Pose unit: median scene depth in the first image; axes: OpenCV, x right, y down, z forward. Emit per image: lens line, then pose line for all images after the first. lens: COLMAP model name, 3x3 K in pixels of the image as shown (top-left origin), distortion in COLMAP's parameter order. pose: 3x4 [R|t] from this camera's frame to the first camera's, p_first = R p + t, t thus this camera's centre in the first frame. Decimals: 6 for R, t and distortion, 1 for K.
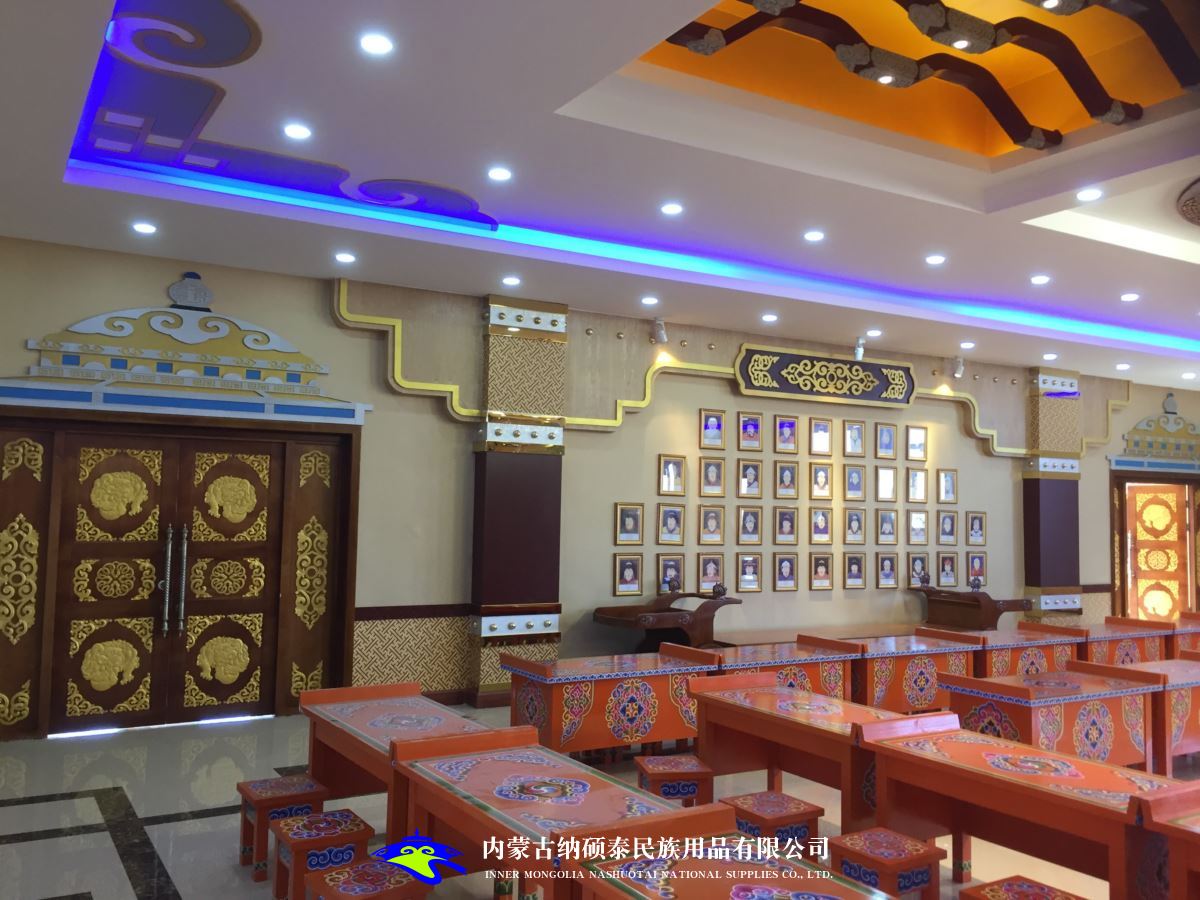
lens RADIAL K [[1043.2, 0, 592.5], [0, 1043.2, 439.8], [0, 0, 1]] dist [0.049736, -0.029954]
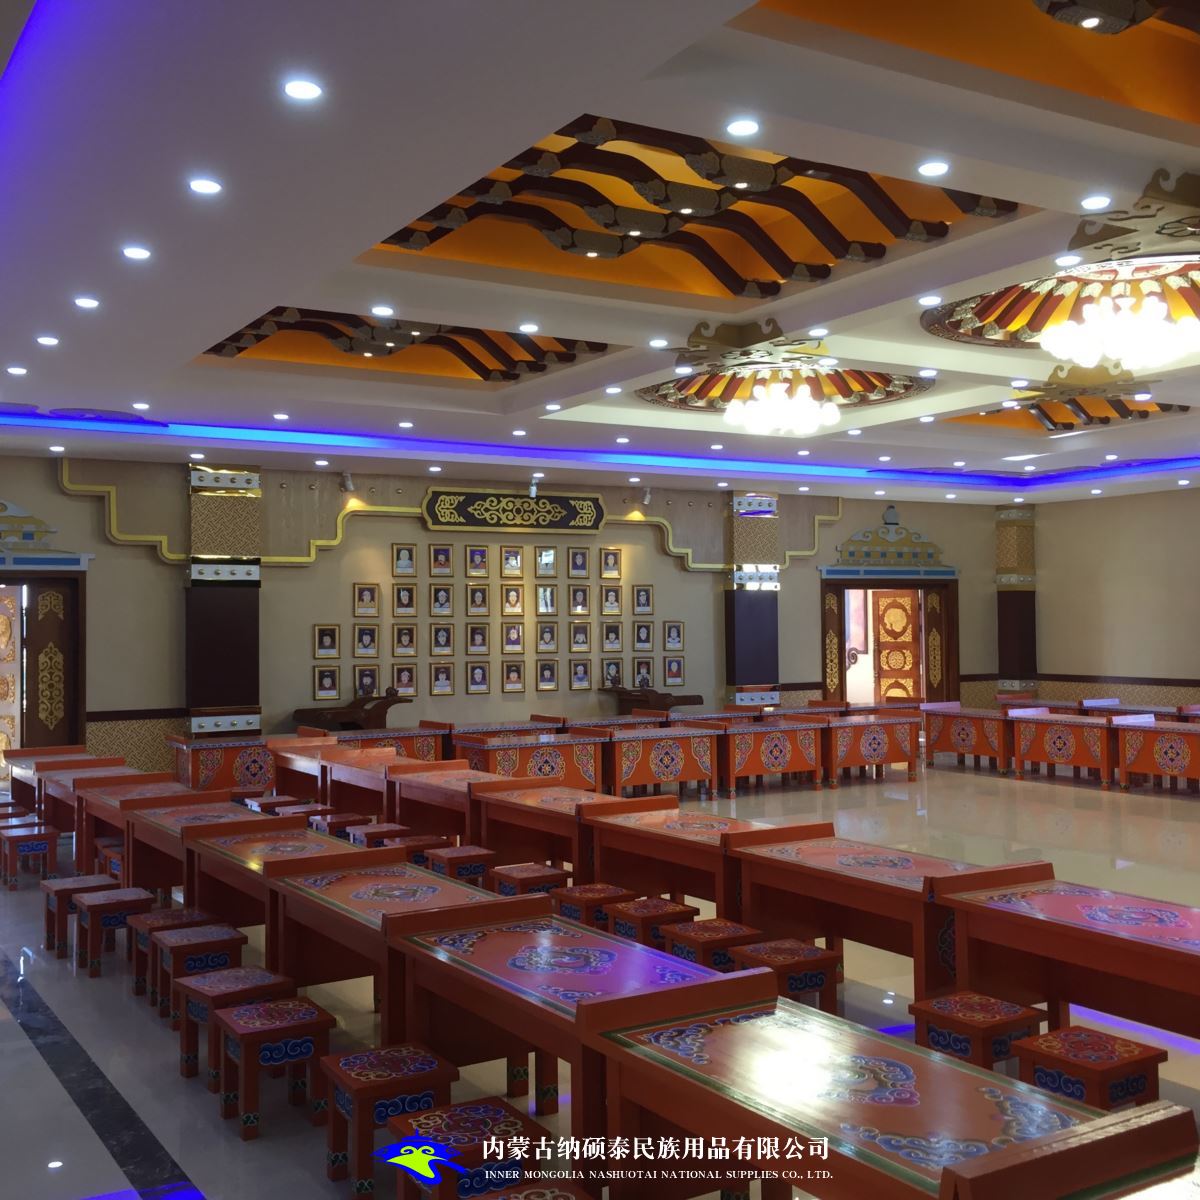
lens RADIAL K [[1401.1, 0, 598.0], [0, 1401.1, 591.2], [0, 0, 1]] dist [0.051359, 0.000000]
pose [[0.999492, -0.028208, 0.014861, 0.295198], [0.027530, 0.998650, 0.044050, -0.036968], [-0.016083, -0.043619, 0.998919, -0.573899]]
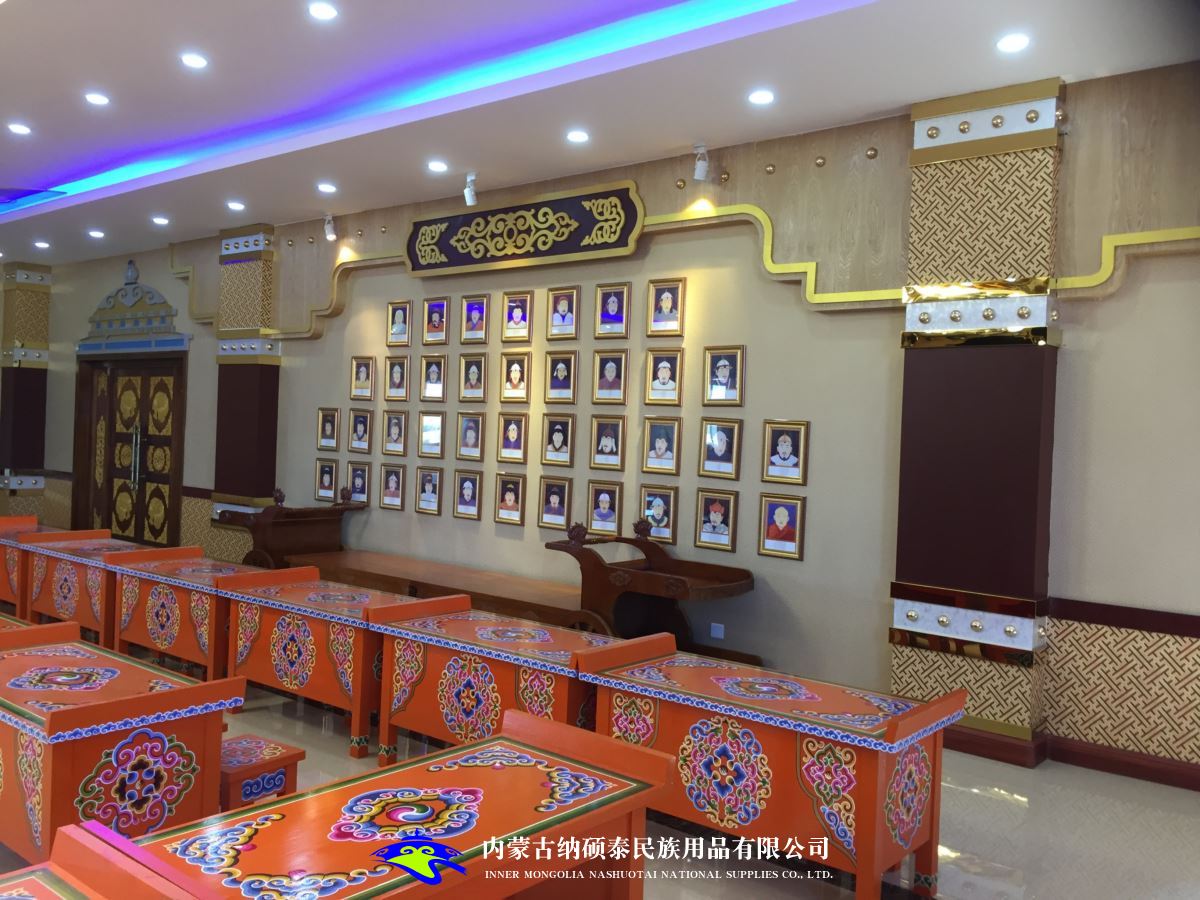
lens RADIAL K [[1043.2, 0, 592.3], [0, 1043.2, 441.4], [0, 0, 1]] dist [0.049736, -0.029954]
pose [[0.312896, 0.001285, -0.949786, 0.946879], [0.027046, 0.999582, 0.010262, 0.079846], [0.949402, -0.028899, 0.312730, 0.832685]]
